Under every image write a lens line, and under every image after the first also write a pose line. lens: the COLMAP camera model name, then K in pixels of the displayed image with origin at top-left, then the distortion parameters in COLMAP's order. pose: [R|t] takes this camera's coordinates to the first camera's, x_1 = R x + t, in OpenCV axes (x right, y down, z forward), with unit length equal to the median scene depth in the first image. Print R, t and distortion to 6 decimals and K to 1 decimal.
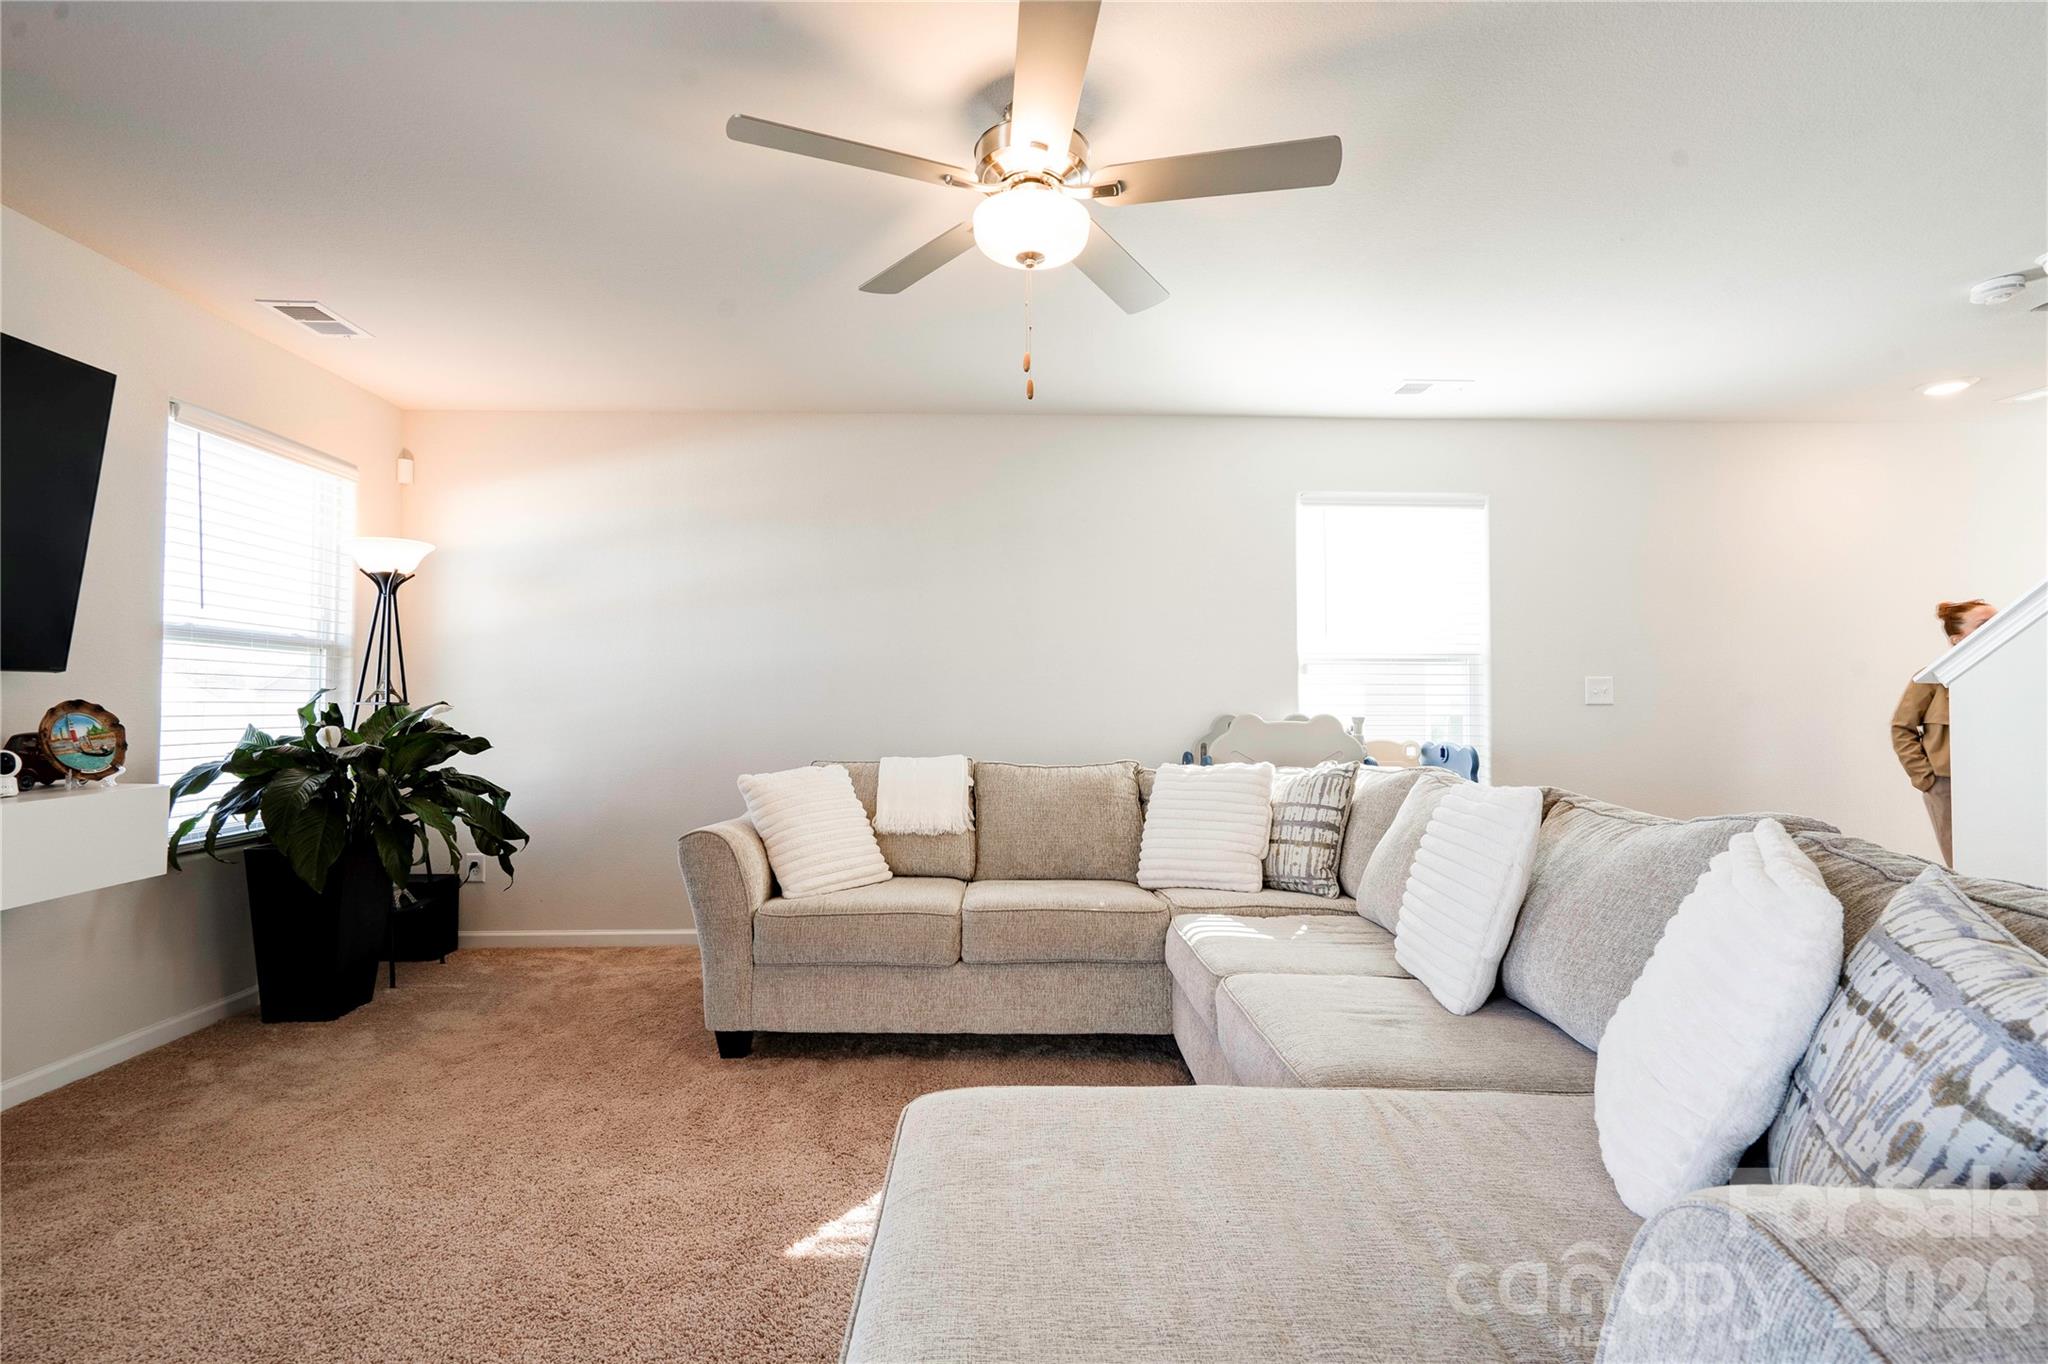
lens RADIAL K [[924.8, 0, 1021.4], [0, 924.8, 682.1], [0, 0, 1]] dist [0.004041, 0.005347]
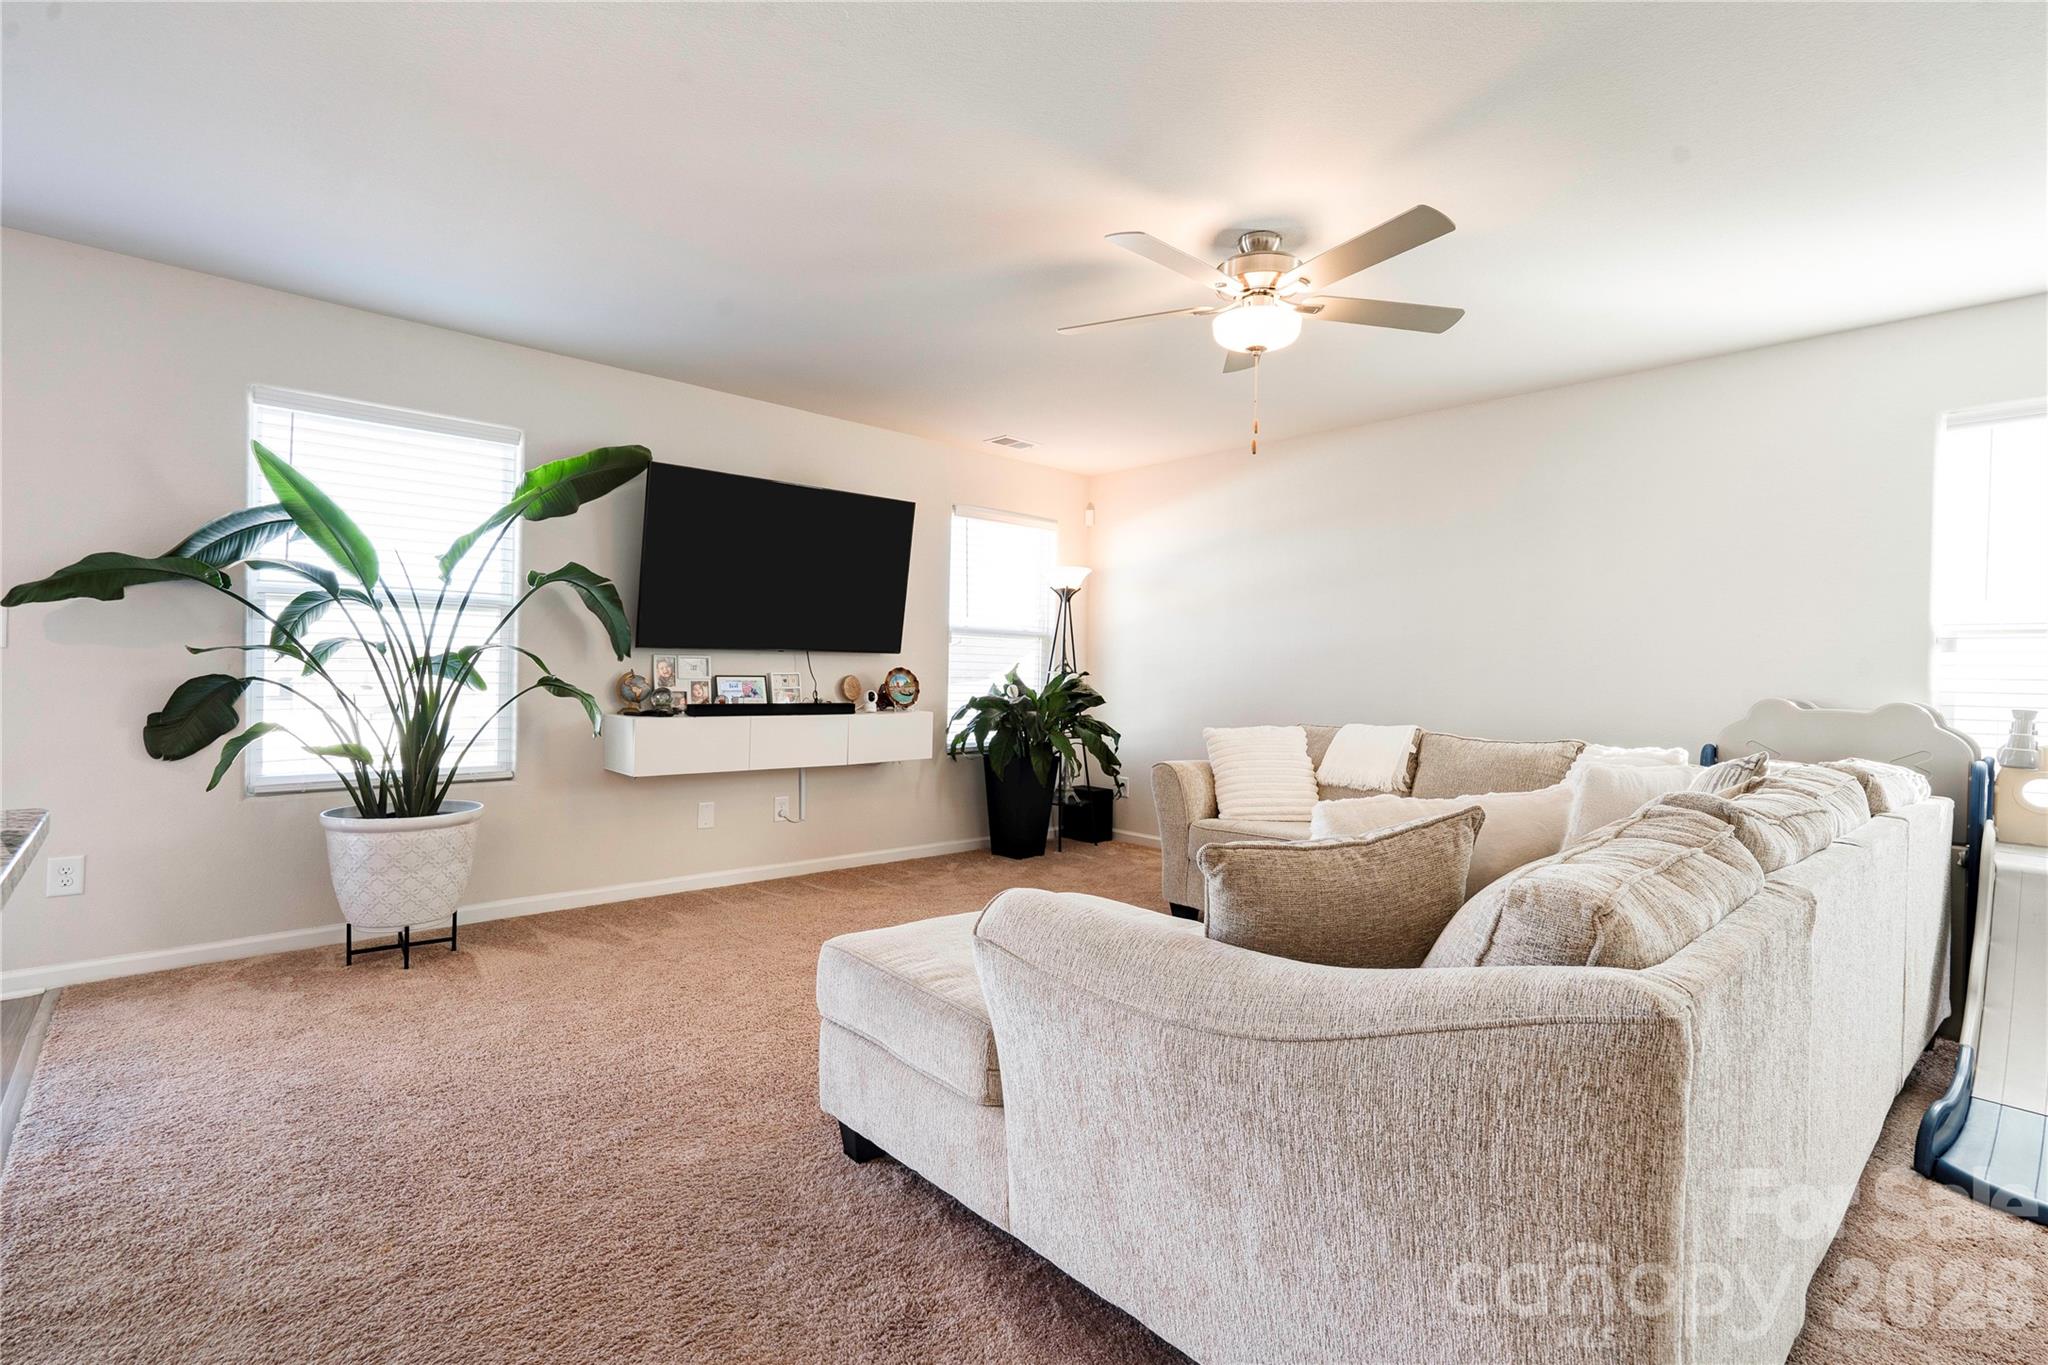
lens RADIAL K [[924.8, 0, 1022.4], [0, 924.8, 678.5], [0, 0, 1]] dist [0.004041, 0.005347]
pose [[0.672557, 0.018989, -0.739802, 0.503530], [-0.001781, 0.999709, 0.024041, -0.004656], [0.740043, -0.014851, 0.672395, -0.117886]]
